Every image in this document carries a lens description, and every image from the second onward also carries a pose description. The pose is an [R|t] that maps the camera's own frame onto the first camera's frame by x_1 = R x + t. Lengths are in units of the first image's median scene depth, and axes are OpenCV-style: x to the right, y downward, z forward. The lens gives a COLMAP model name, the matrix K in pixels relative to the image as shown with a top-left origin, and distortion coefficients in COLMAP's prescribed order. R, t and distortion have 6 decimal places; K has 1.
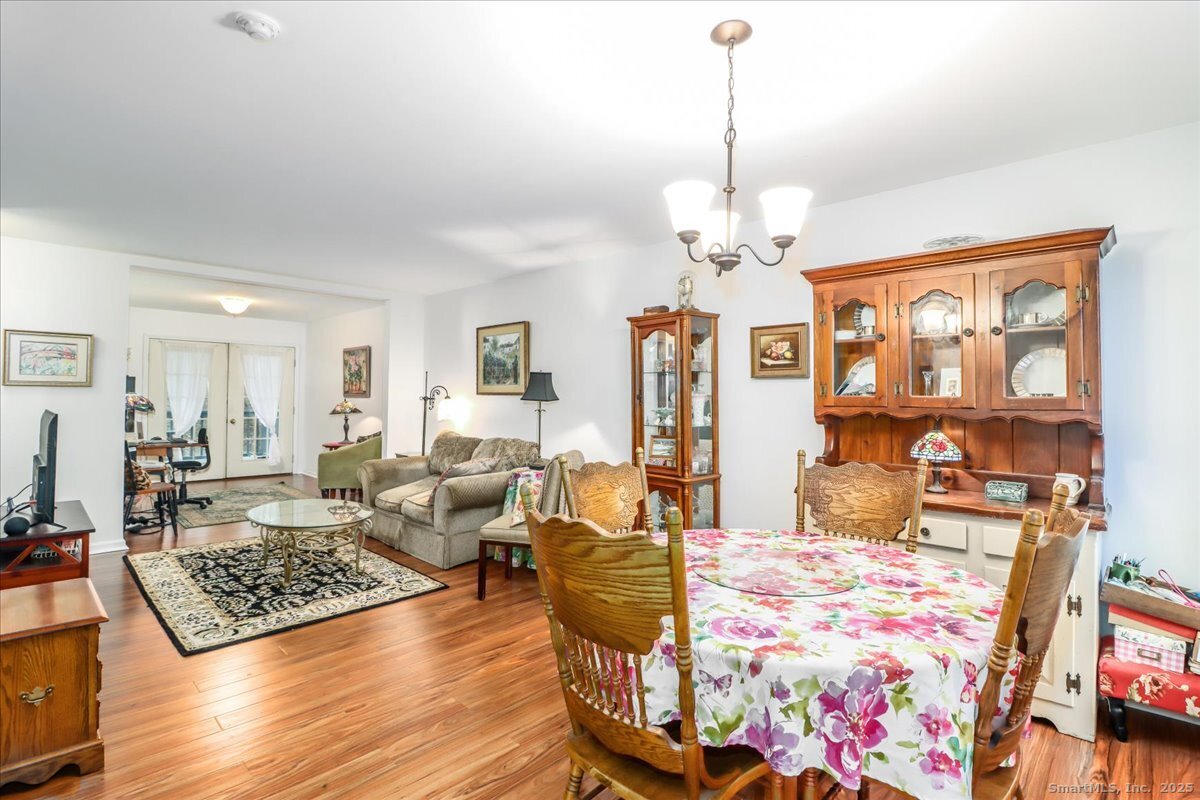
lens RADIAL K [[568.6, 0, 603.7], [0, 568.6, 389.2], [0, 0, 1]] dist [-0.001635, -0.010935]
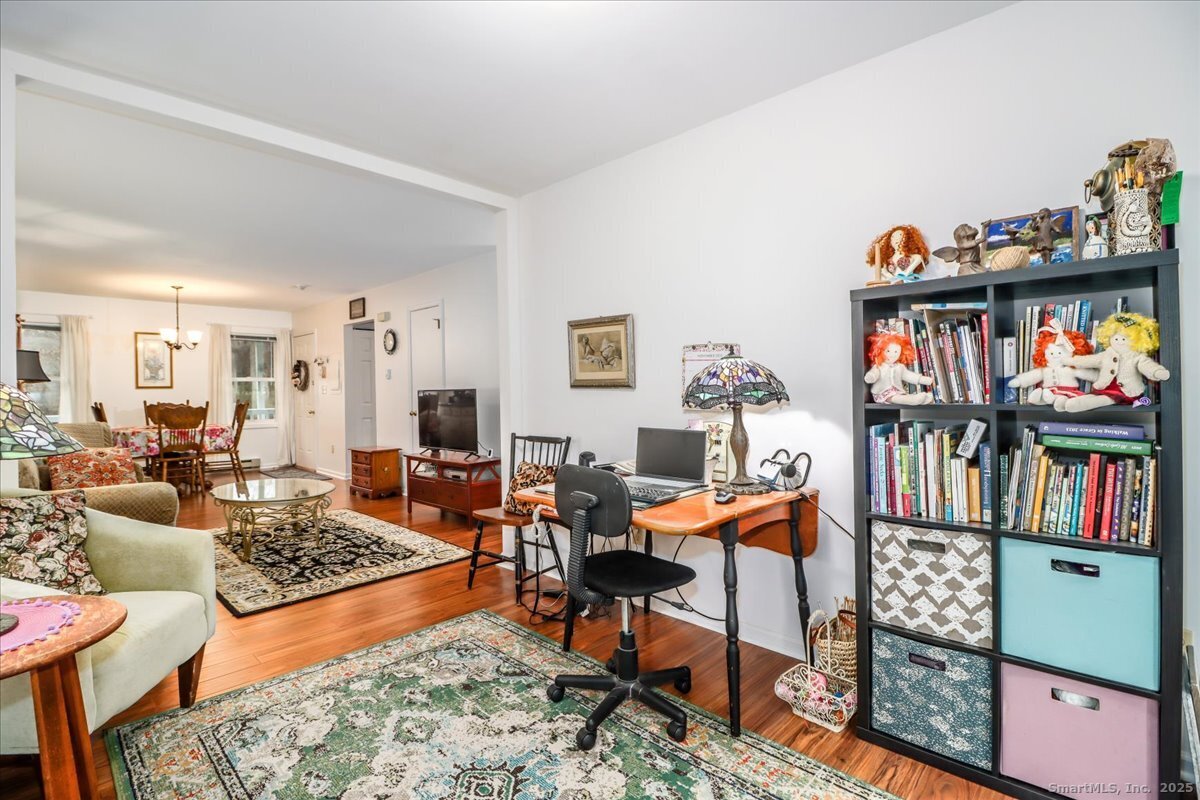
lens RADIAL K [[556.0, 0, 601.8], [0, 556.0, 390.5], [0, 0, 1]] dist [0.000598, -0.013543]
pose [[-0.999988, 0.001704, -0.004629, -1.124427], [0.001768, 0.999903, -0.013796, 0.051092], [0.004605, -0.013804, -0.999894, 2.042342]]
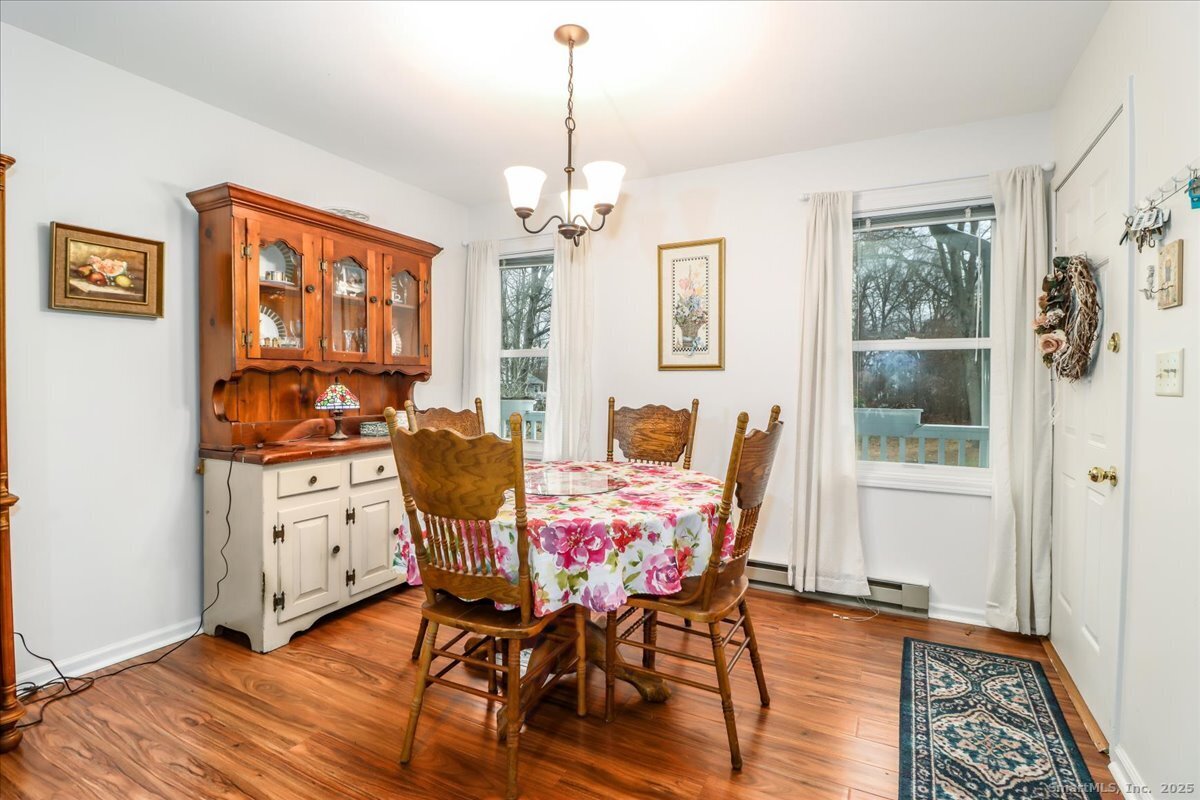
lens RADIAL K [[568.6, 0, 602.6], [0, 568.6, 391.7], [0, 0, 1]] dist [-0.001635, -0.010935]
pose [[-0.280346, -0.027460, 0.959506, -0.403350], [-0.026610, 0.999429, 0.020828, 0.034615], [-0.959530, -0.019693, -0.280917, 0.543207]]
